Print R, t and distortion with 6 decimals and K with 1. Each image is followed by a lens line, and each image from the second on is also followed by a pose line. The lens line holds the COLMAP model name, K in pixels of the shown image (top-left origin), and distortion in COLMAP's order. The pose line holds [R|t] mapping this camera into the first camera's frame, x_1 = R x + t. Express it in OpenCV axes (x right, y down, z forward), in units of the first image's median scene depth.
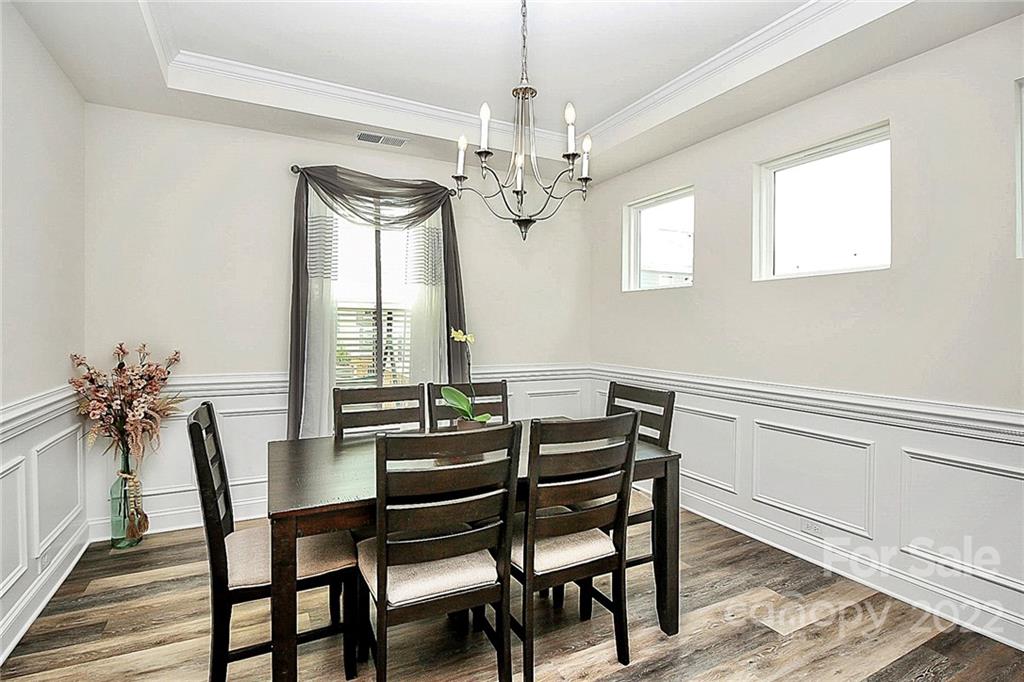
lens RADIAL K [[480.8, 0, 515.4], [0, 480.8, 329.8], [0, 0, 1]] dist [-0.006944, -0.007752]
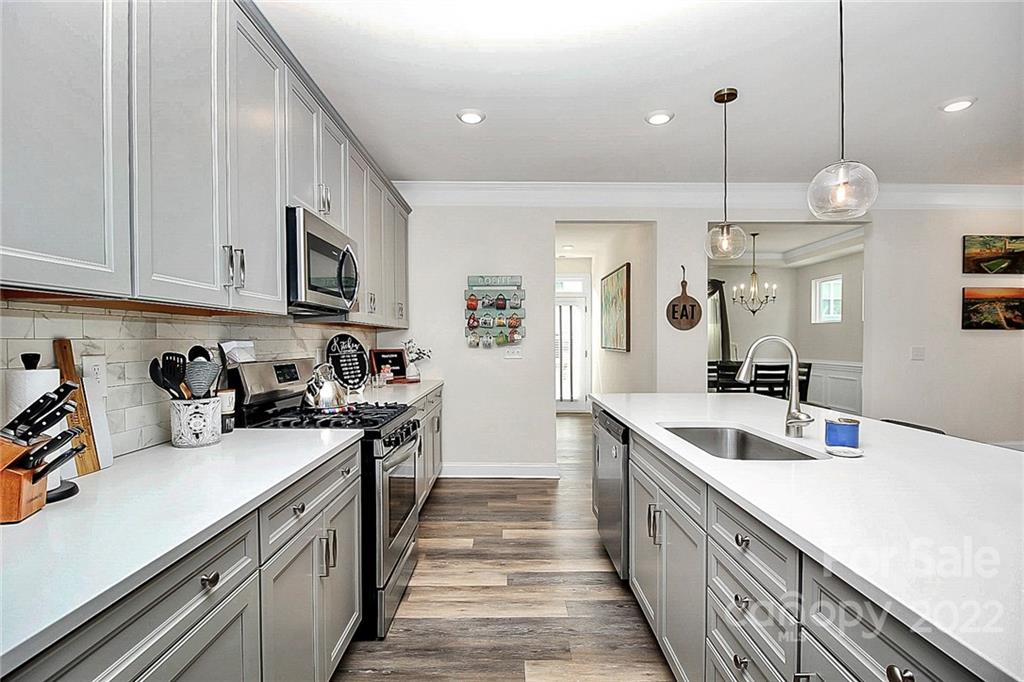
lens RADIAL K [[480.8, 0, 505.0], [0, 480.8, 346.1], [0, 0, 1]] dist [-0.006944, -0.007752]
pose [[0.874483, -0.000257, -0.485057, 0.074568], [0.003563, 0.999976, 0.005894, -0.000711], [0.485044, -0.006883, 0.874463, -1.684958]]
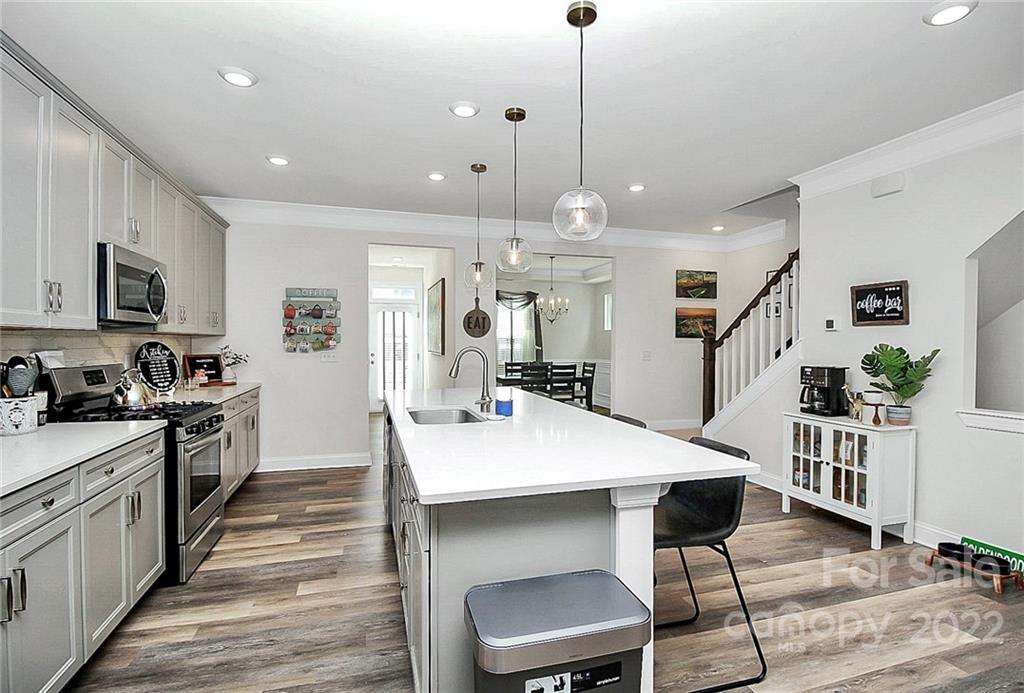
lens RADIAL K [[494.3, 0, 513.2], [0, 494.3, 341.1], [0, 0, 1]] dist [-0.011334, -0.004867]
pose [[0.978163, -0.003535, -0.207811, 0.336939], [0.002466, 0.999982, -0.005399, -0.014357], [0.207826, 0.004769, 0.978154, -1.902423]]
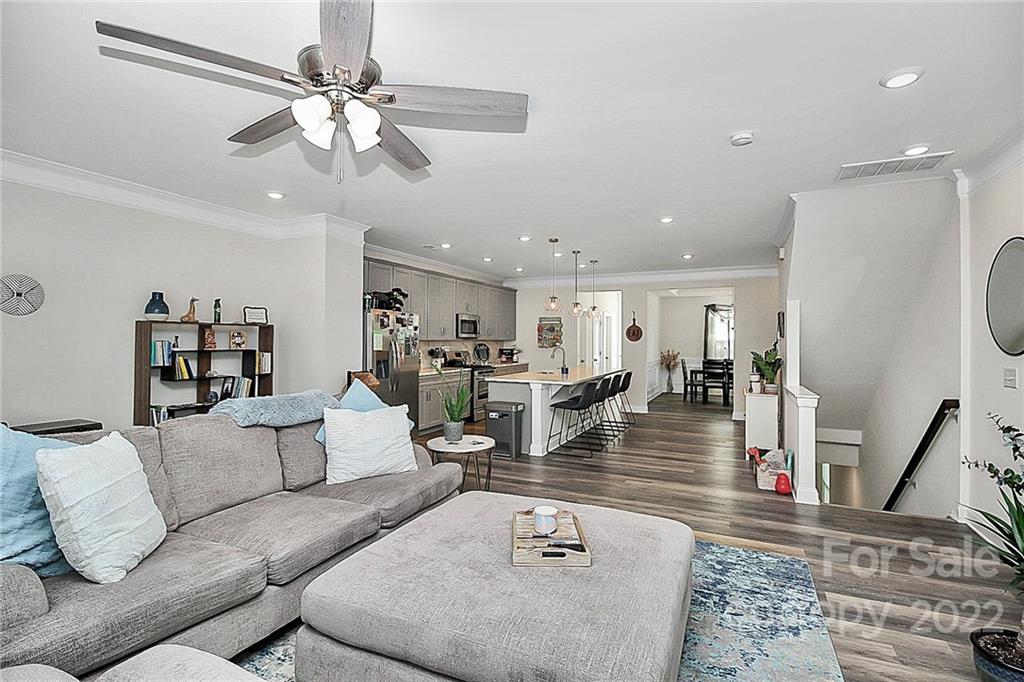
lens RADIAL K [[480.8, 0, 506.8], [0, 480.8, 317.5], [0, 0, 1]] dist [-0.006944, -0.007752]
pose [[0.580746, -0.038476, -0.813175, 1.751037], [-0.006512, 0.998631, -0.051902, -0.025672], [0.814059, 0.035438, 0.579700, -2.535523]]
